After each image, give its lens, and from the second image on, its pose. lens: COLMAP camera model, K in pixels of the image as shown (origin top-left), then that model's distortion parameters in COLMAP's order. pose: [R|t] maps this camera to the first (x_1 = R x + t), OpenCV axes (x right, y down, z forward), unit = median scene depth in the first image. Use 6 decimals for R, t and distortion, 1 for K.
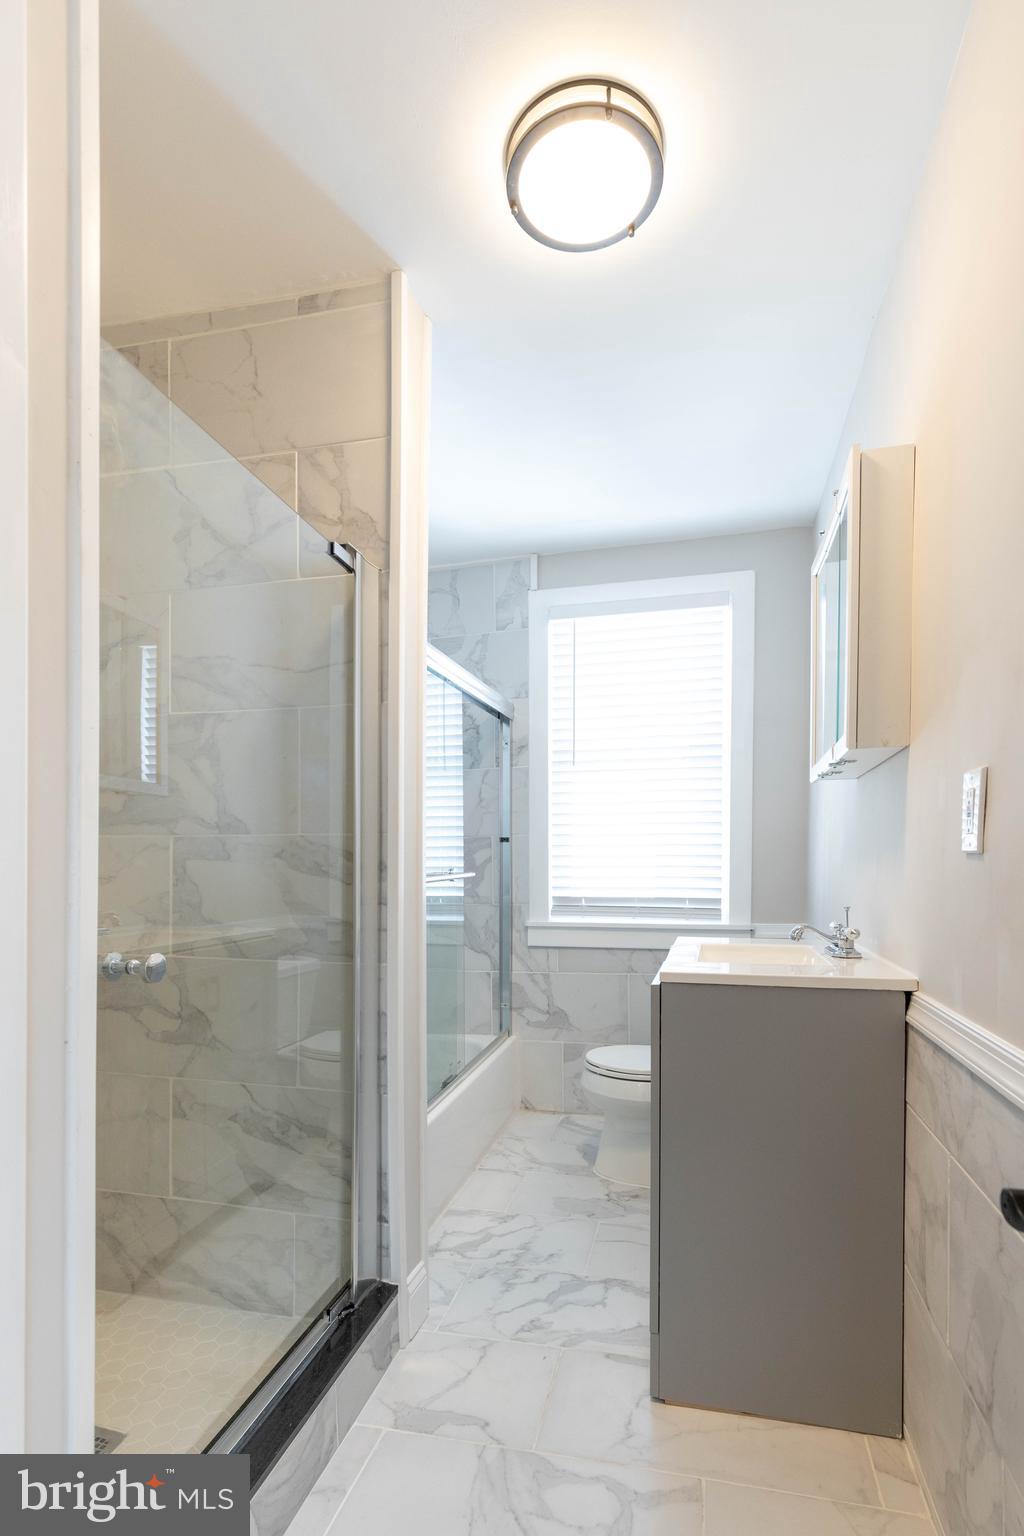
lens RADIAL K [[733.6, 0, 513.7], [0, 733.6, 850.7], [0, 0, 1]] dist [-0.001418, -0.000101]
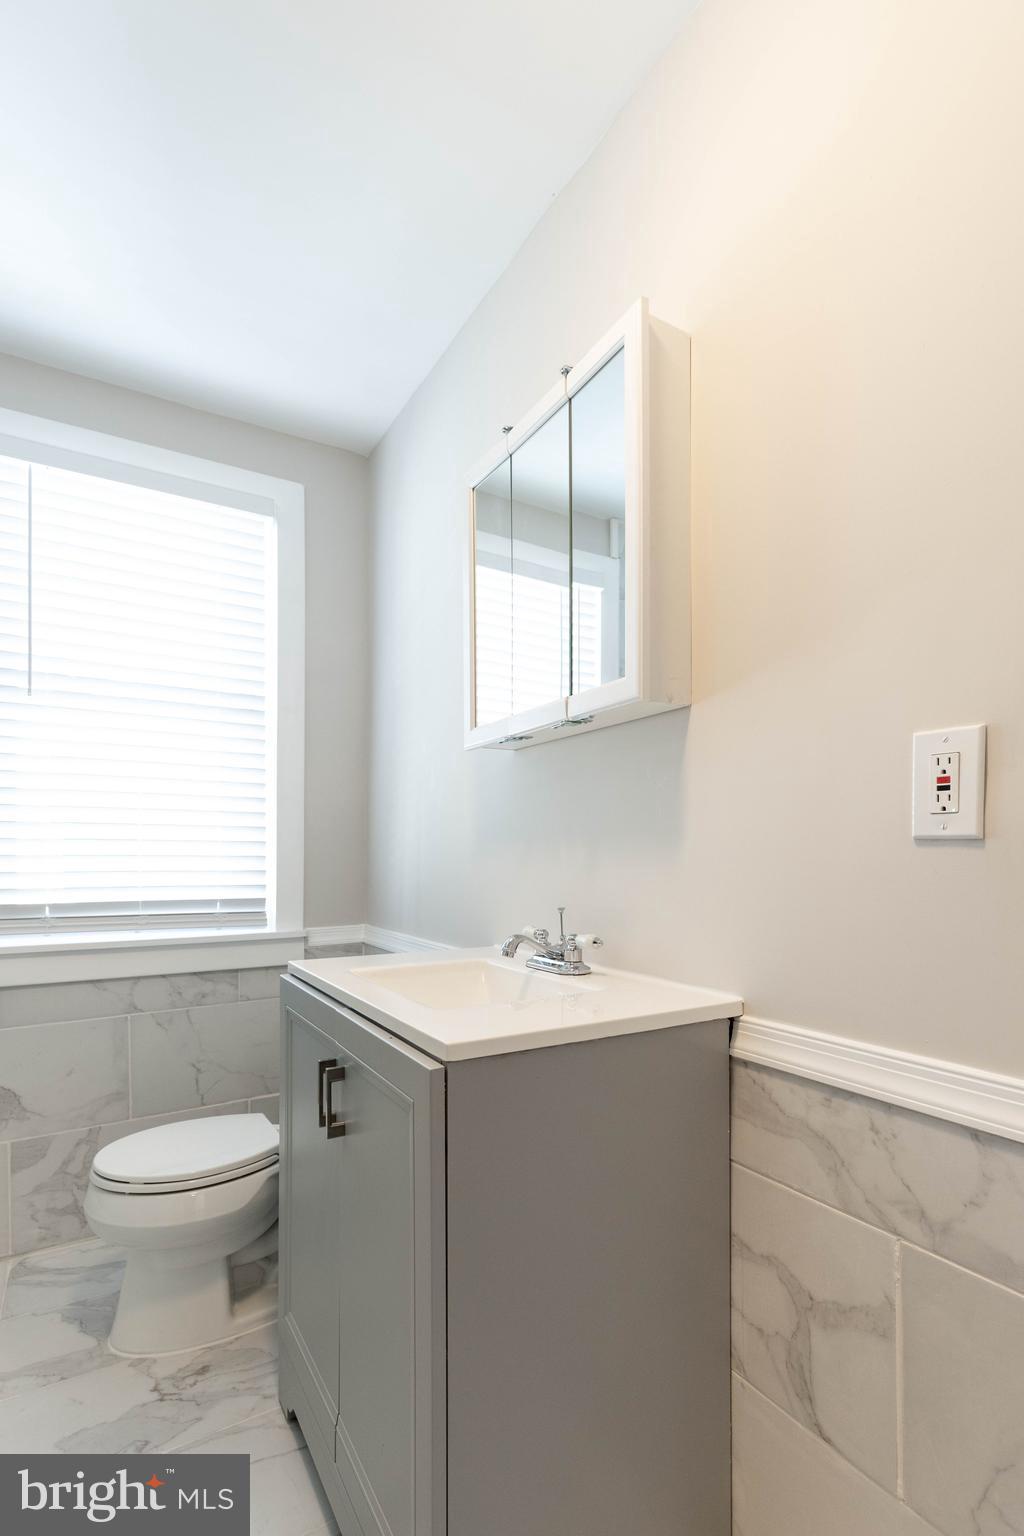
lens RADIAL K [[733.6, 0, 513.7], [0, 733.6, 850.7], [0, 0, 1]] dist [-0.001418, -0.000101]
pose [[0.698105, 0.006562, 0.715965, -0.083077], [-0.016294, 0.999845, 0.006723, 0.006395], [-0.715810, -0.016359, 0.698103, 0.284757]]
